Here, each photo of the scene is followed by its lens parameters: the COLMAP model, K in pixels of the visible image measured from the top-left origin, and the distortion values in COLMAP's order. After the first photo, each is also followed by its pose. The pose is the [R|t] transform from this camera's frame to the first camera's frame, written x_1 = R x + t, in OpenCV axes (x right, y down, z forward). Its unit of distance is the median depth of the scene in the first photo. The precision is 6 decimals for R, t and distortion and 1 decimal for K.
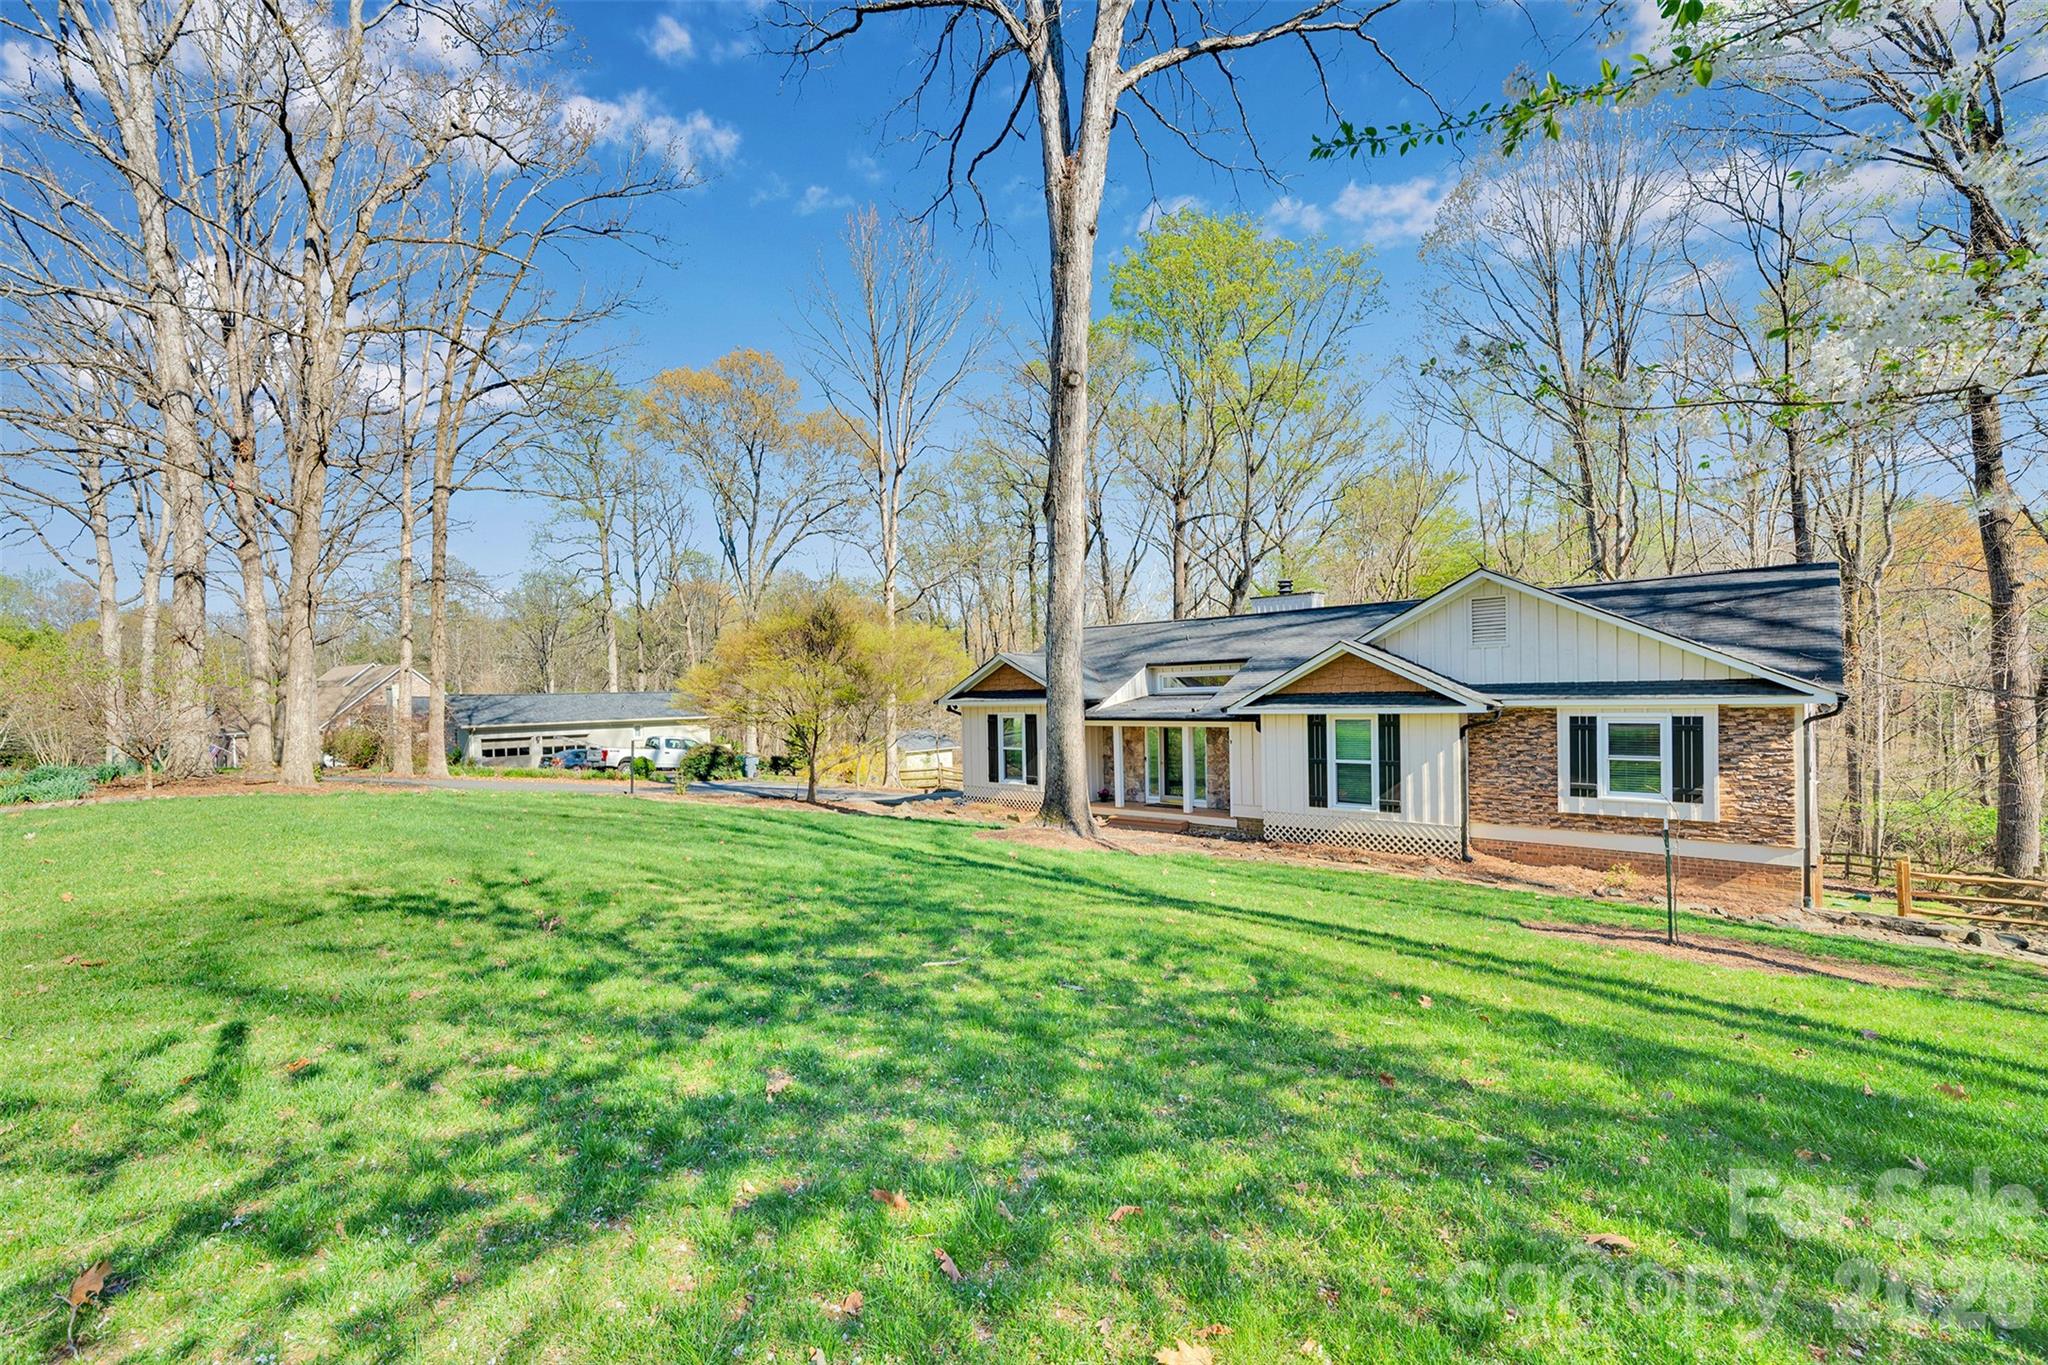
lens RADIAL K [[869.7, 0, 1024.0], [0, 869.7, 682.5], [0, 0, 1]] dist [-0.002539, -0.000589]
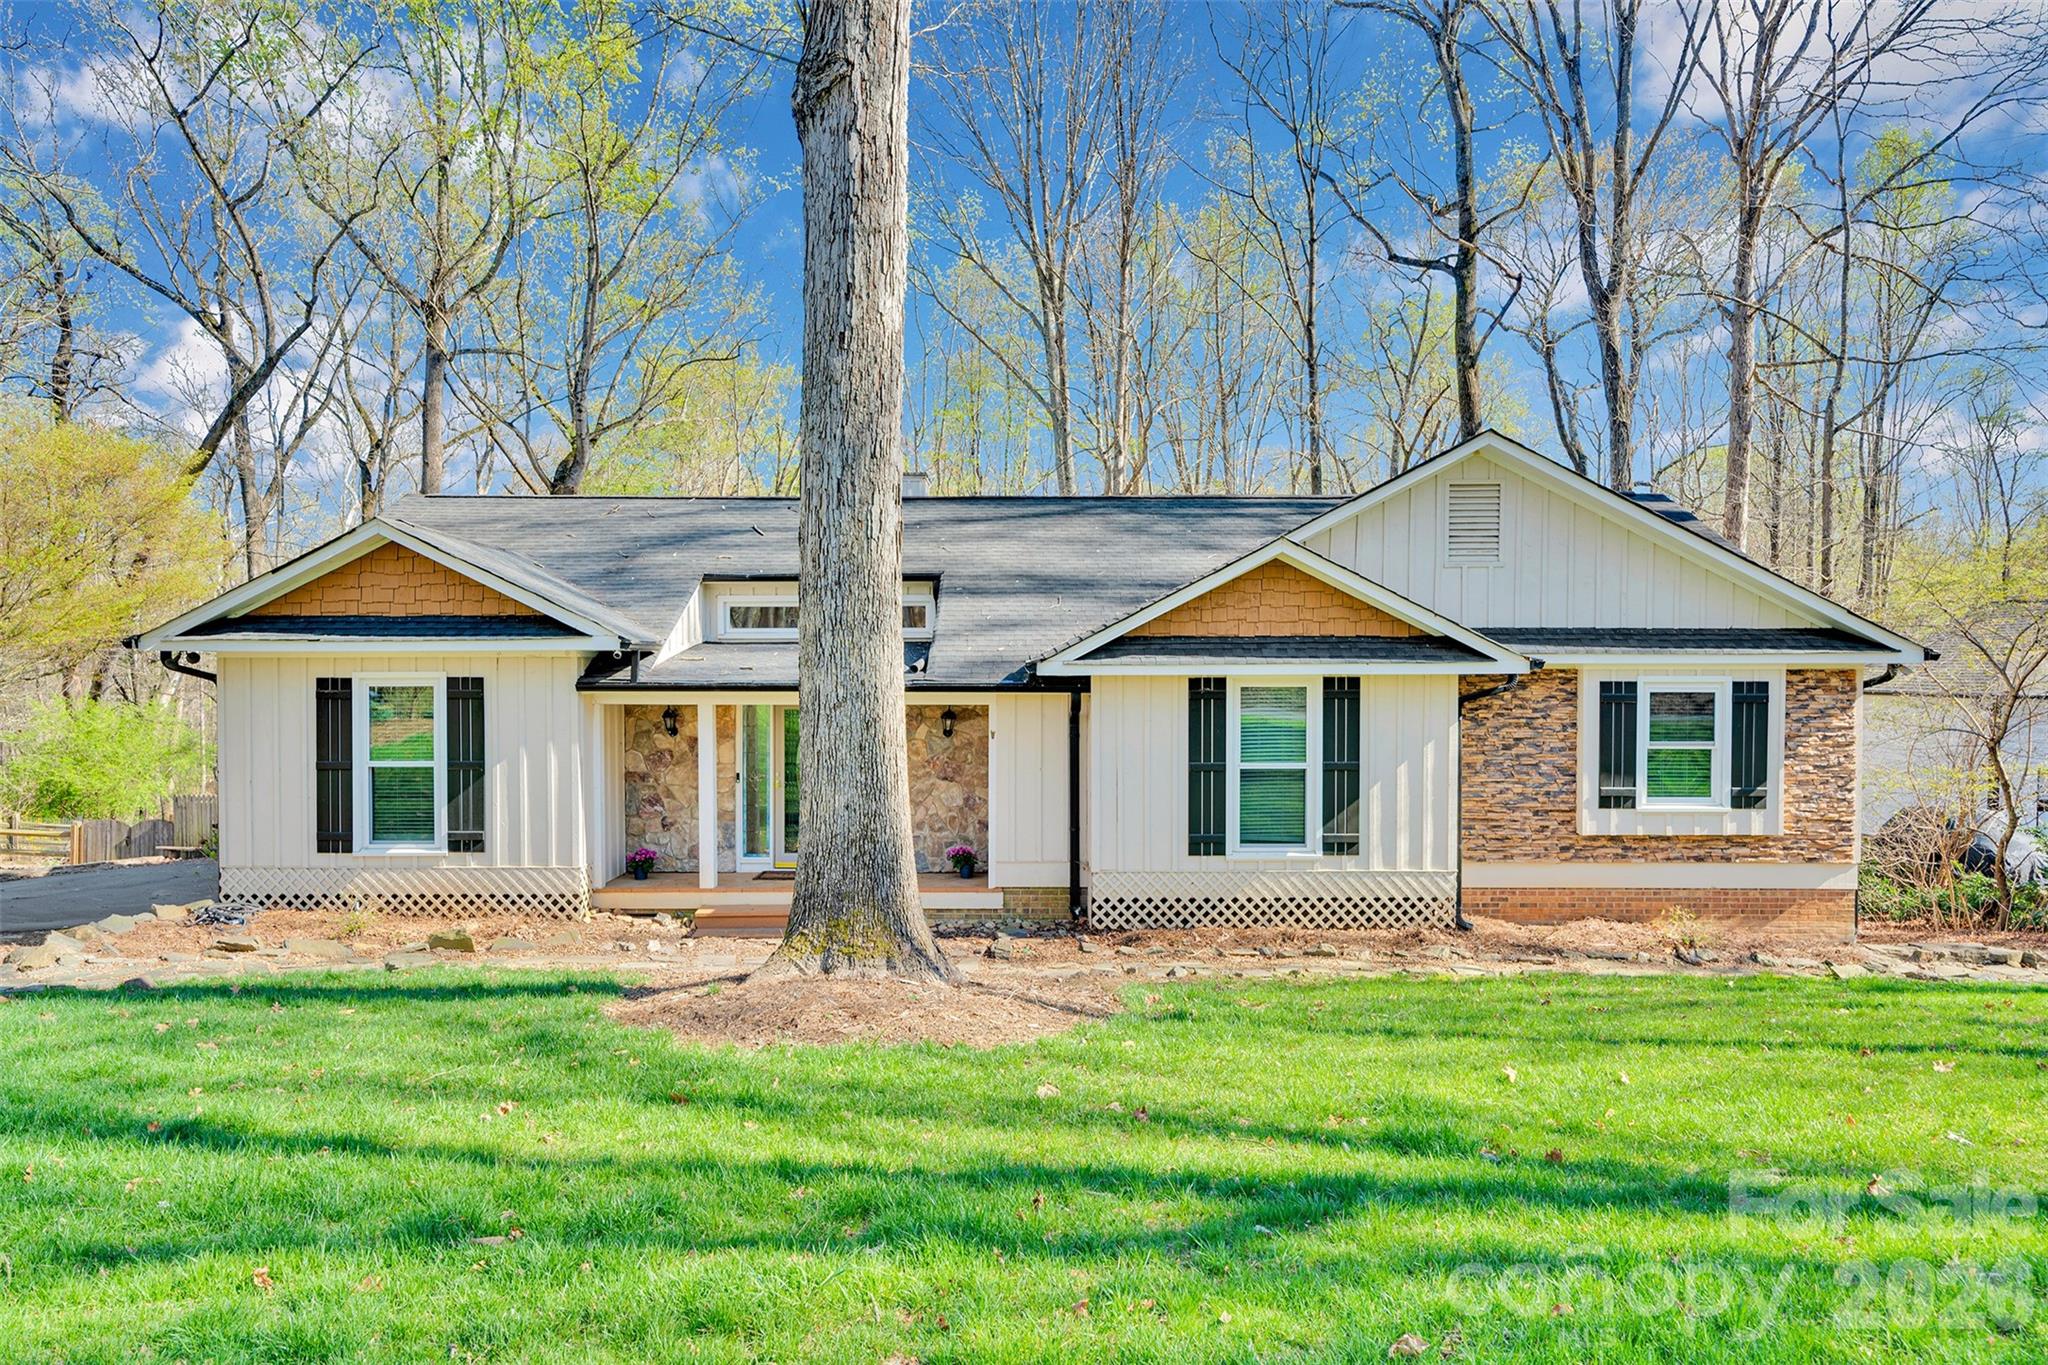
lens RADIAL K [[1226.6, 0, 1020.6], [0, 1226.6, 694.0], [0, 0, 1]] dist [0.001071, -0.000700]
pose [[0.742838, 0.005894, 0.669445, -0.252187], [-0.024930, 0.999511, 0.018862, 0.038657], [-0.669007, -0.030701, 0.742622, 0.574454]]
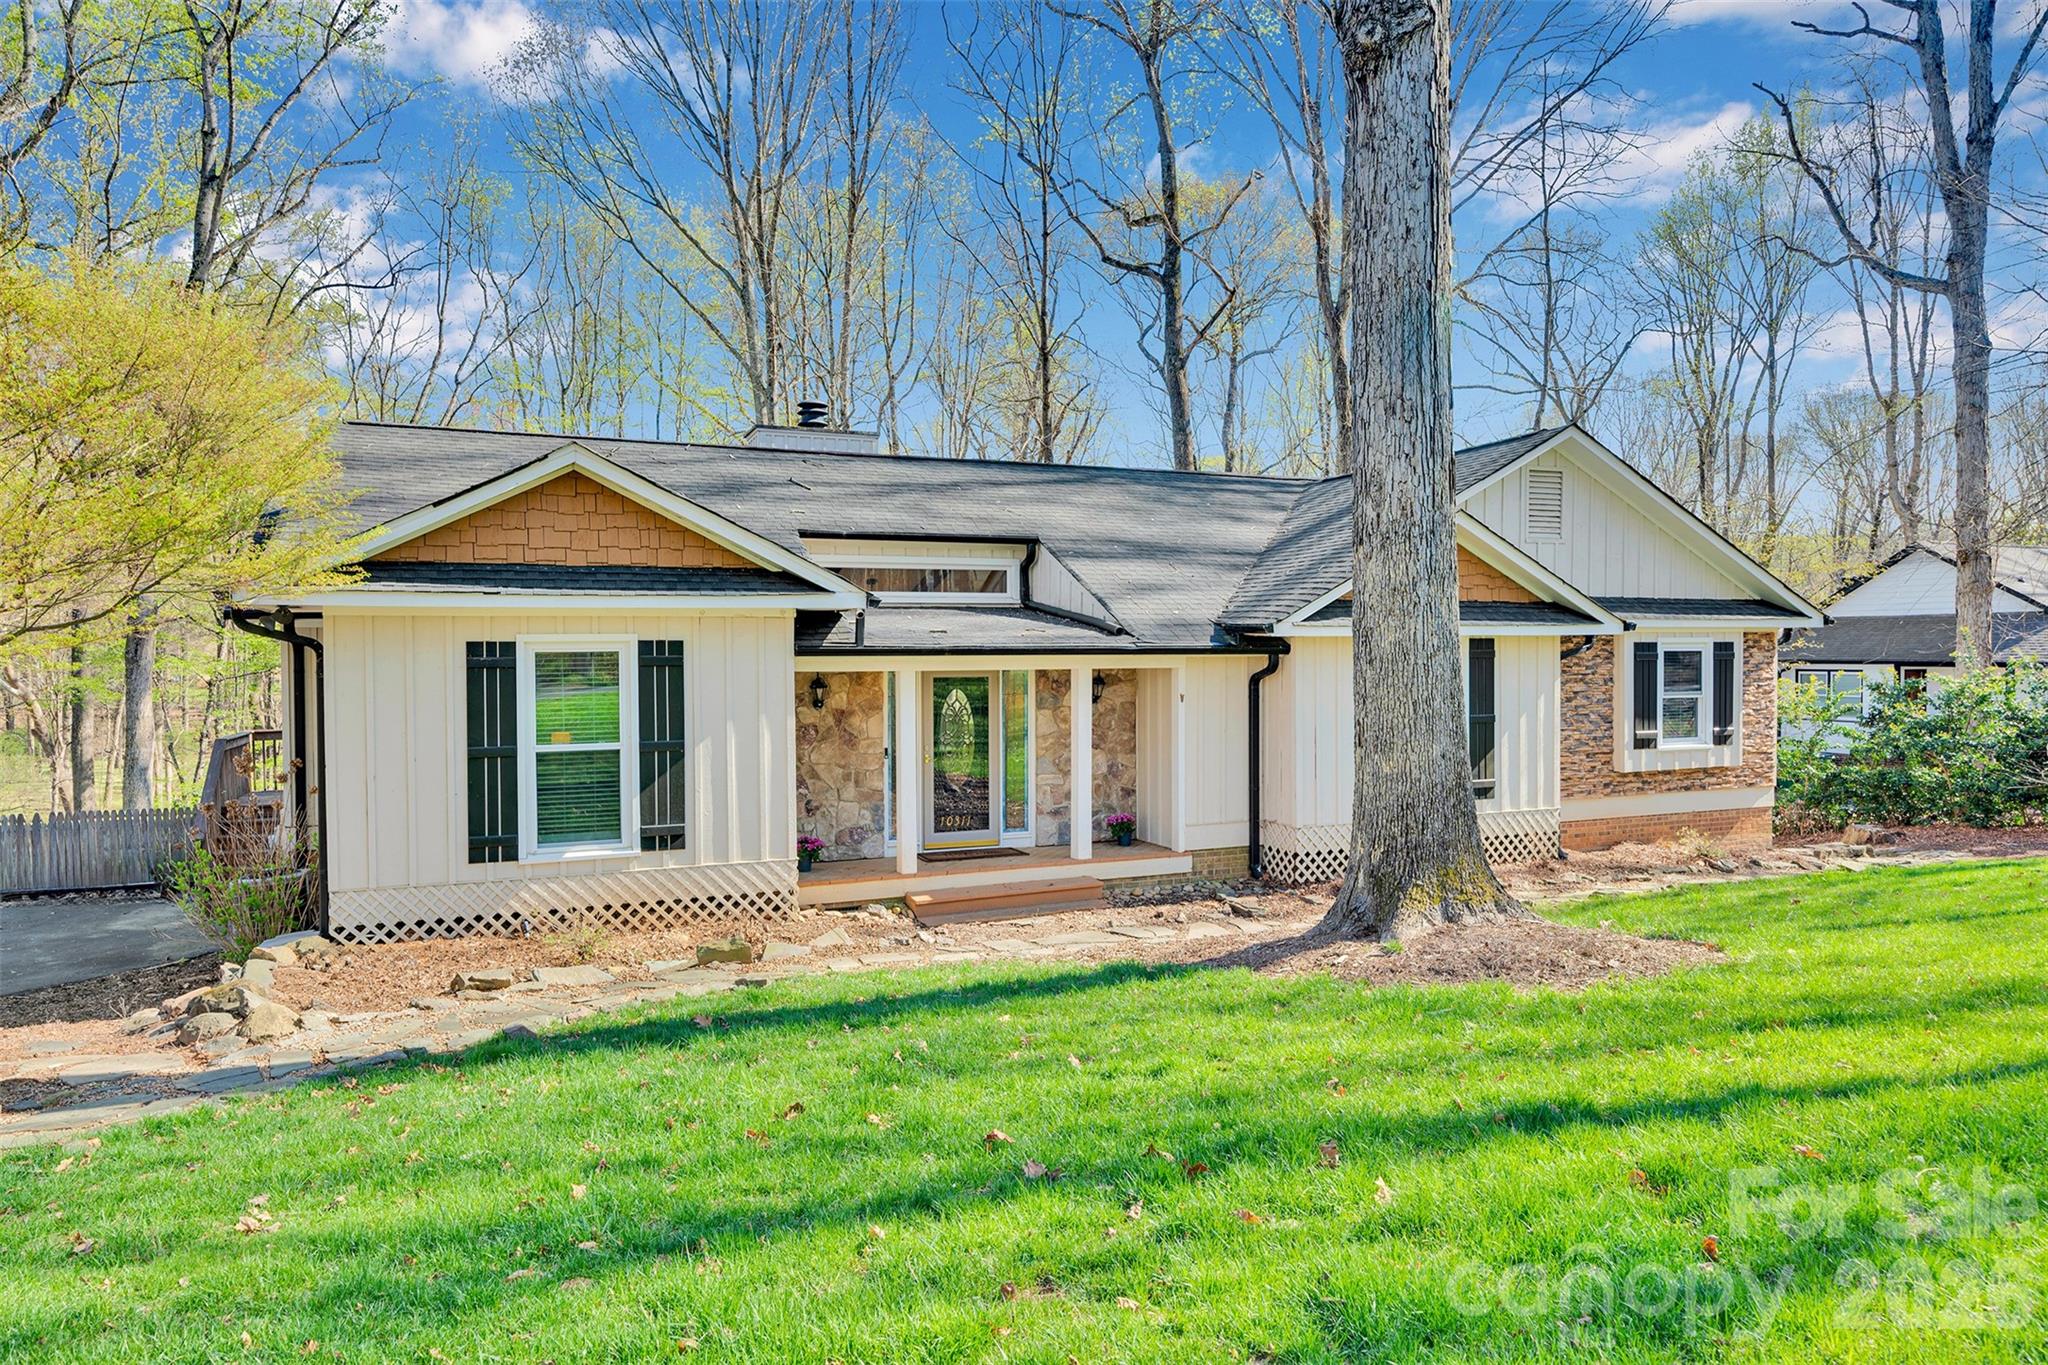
lens RADIAL K [[1229.7, 0, 1024.0], [0, 1229.7, 682.5], [0, 0, 1]] dist [-0.001833, 0.000076]
pose [[0.429094, -0.005056, 0.903246, -0.501779], [-0.015409, 0.999798, 0.012917, 0.062662], [-0.903128, -0.019461, 0.428929, 0.940160]]
